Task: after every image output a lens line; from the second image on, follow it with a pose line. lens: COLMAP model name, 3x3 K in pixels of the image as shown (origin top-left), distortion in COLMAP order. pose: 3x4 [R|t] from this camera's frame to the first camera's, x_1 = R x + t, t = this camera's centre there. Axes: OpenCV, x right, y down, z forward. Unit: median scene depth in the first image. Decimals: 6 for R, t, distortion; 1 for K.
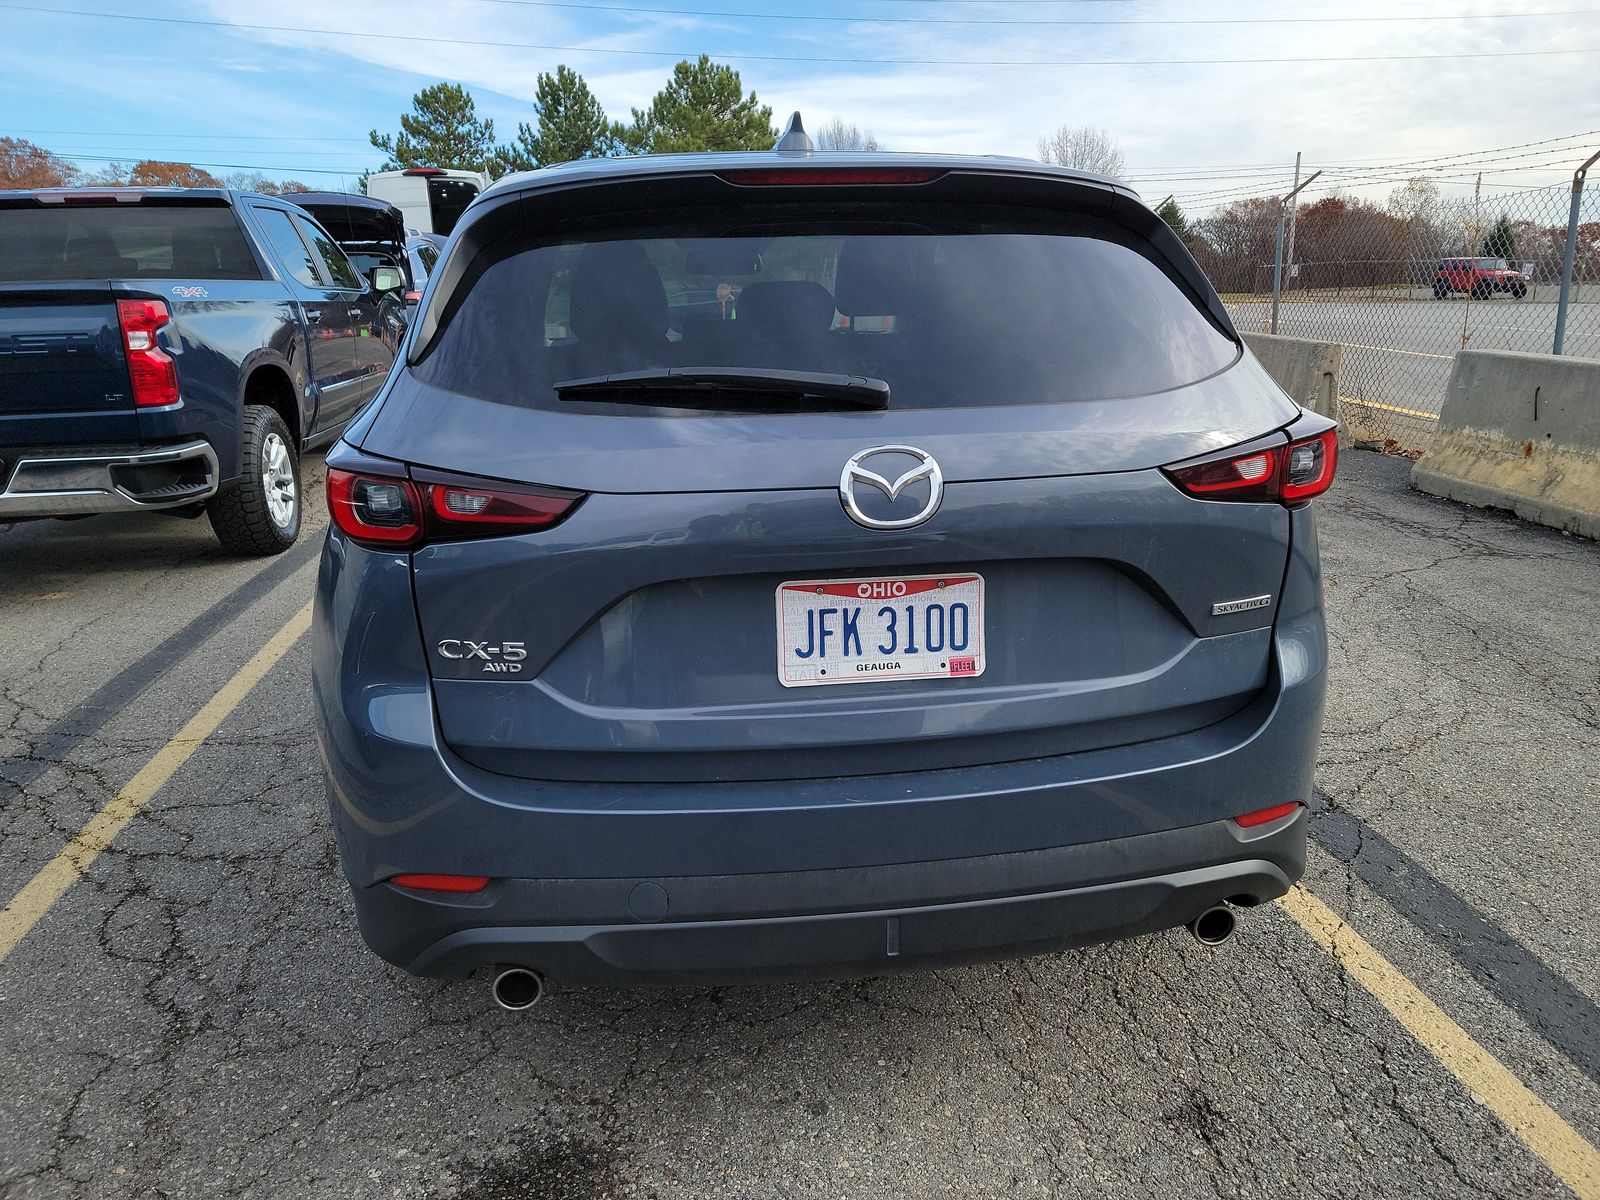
lens RADIAL K [[1117.3, 0, 796.3], [0, 1117.3, 598.5], [0, 0, 1]] dist [0.054325, -0.041387]
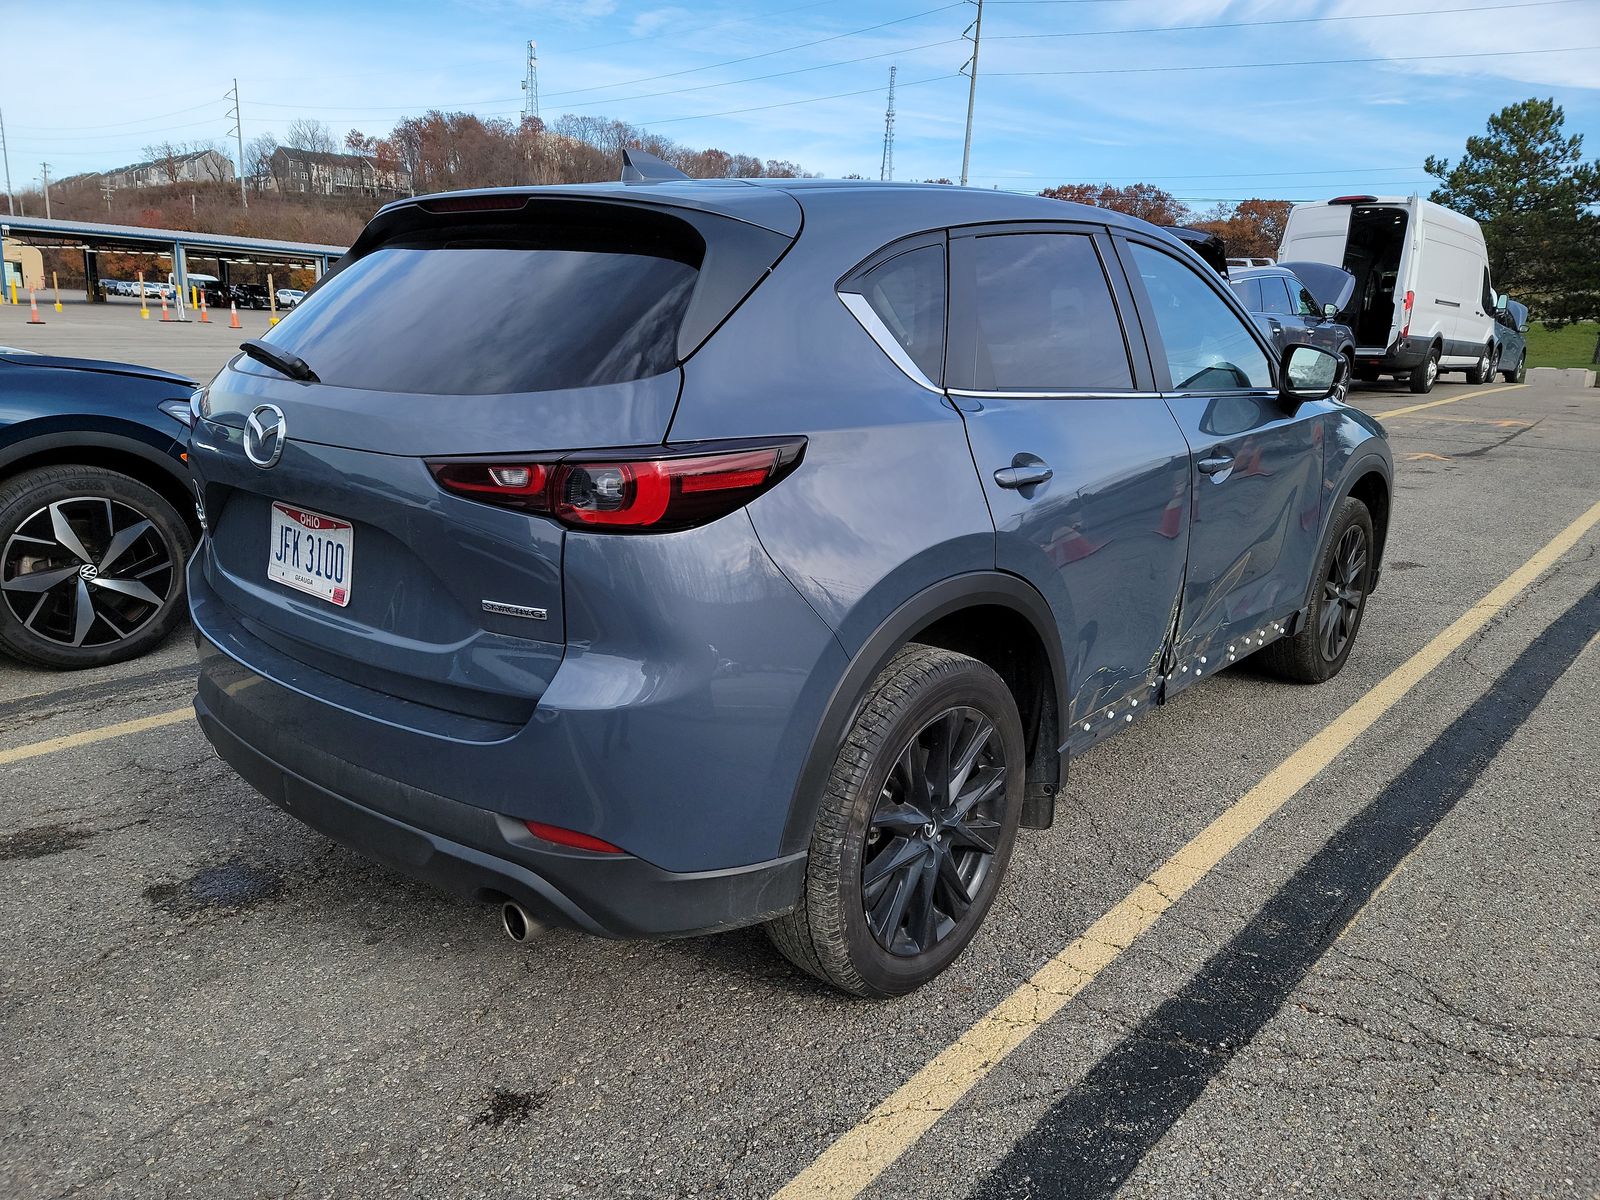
lens RADIAL K [[1117.3, 0, 802.2], [0, 1117.3, 603.1], [0, 0, 1]] dist [0.054325, -0.041387]
pose [[0.663437, 0.224158, -0.713866, 0.856650], [-0.239766, 0.967449, 0.080957, -0.096303], [0.708777, 0.117451, 0.695587, 0.311563]]
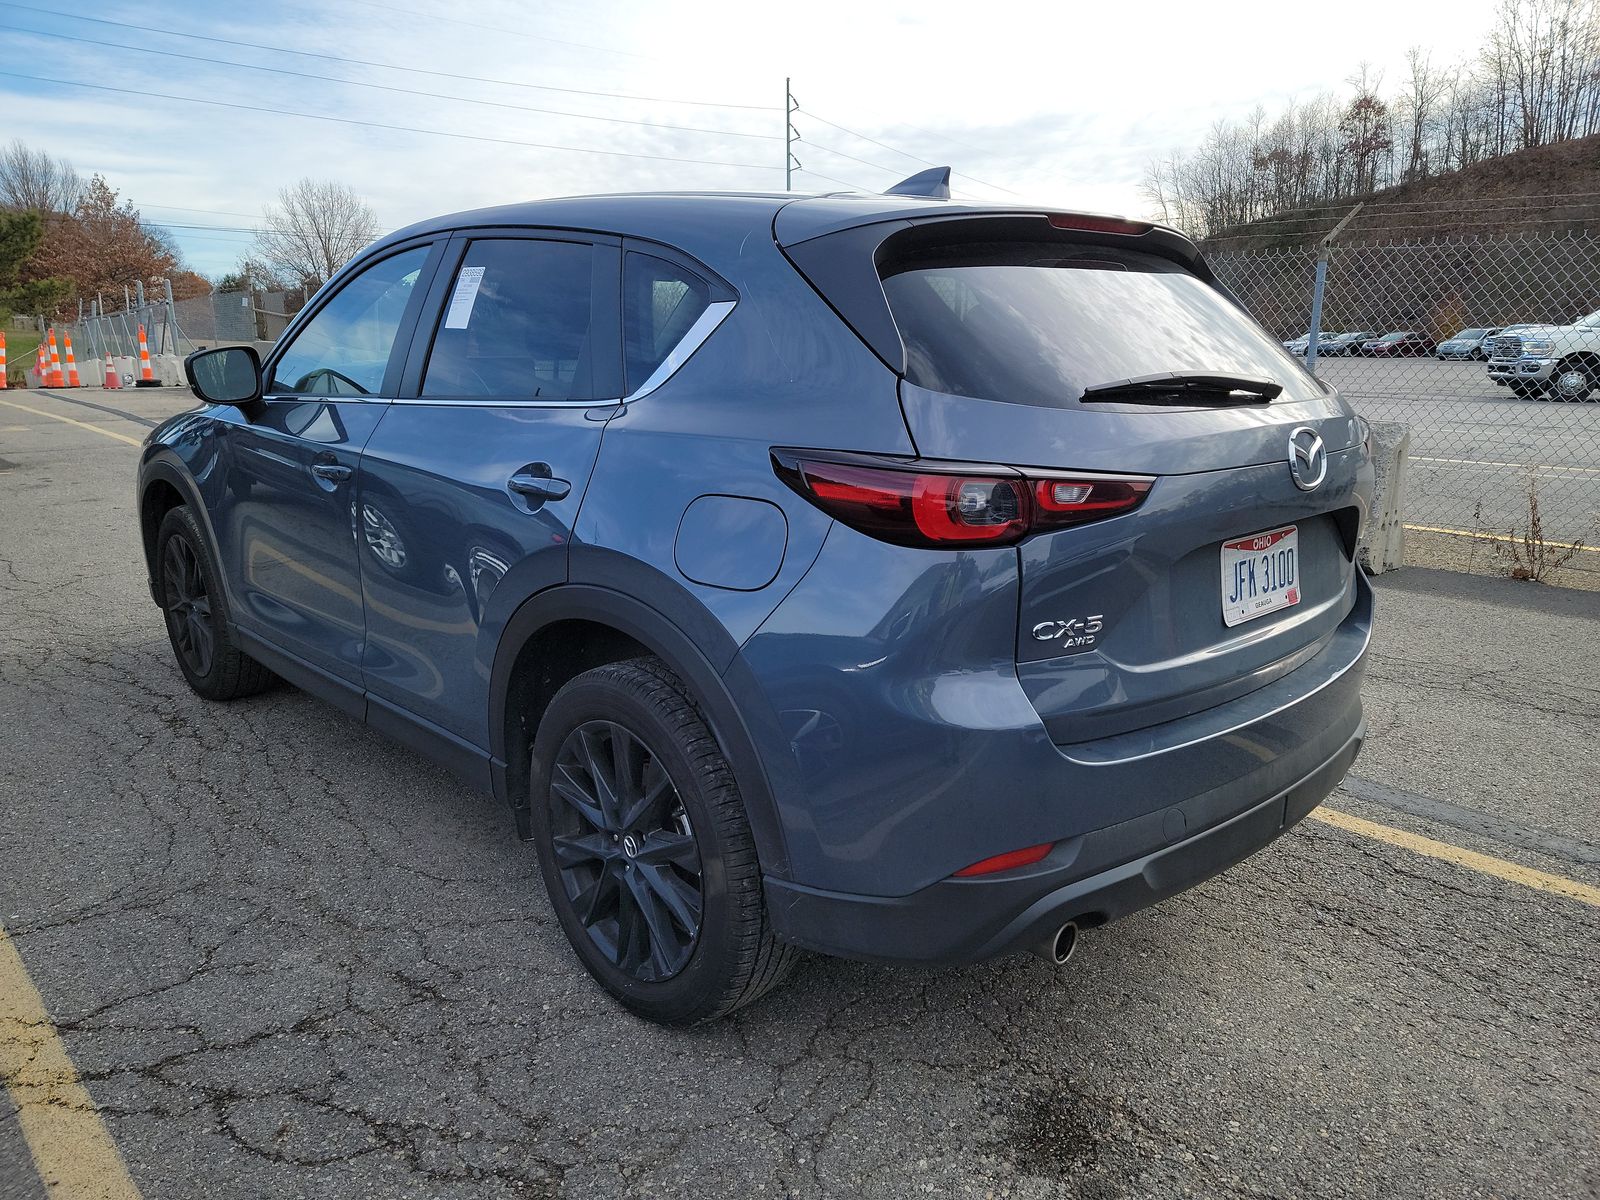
lens RADIAL K [[1117.3, 0, 805.6], [0, 1117.3, 597.5], [0, 0, 1]] dist [0.054325, -0.041387]
pose [[0.810170, -0.114661, 0.574872, -0.677837], [0.143789, 0.989594, -0.005263, -0.008904], [-0.568287, 0.086924, 0.818226, 0.146170]]
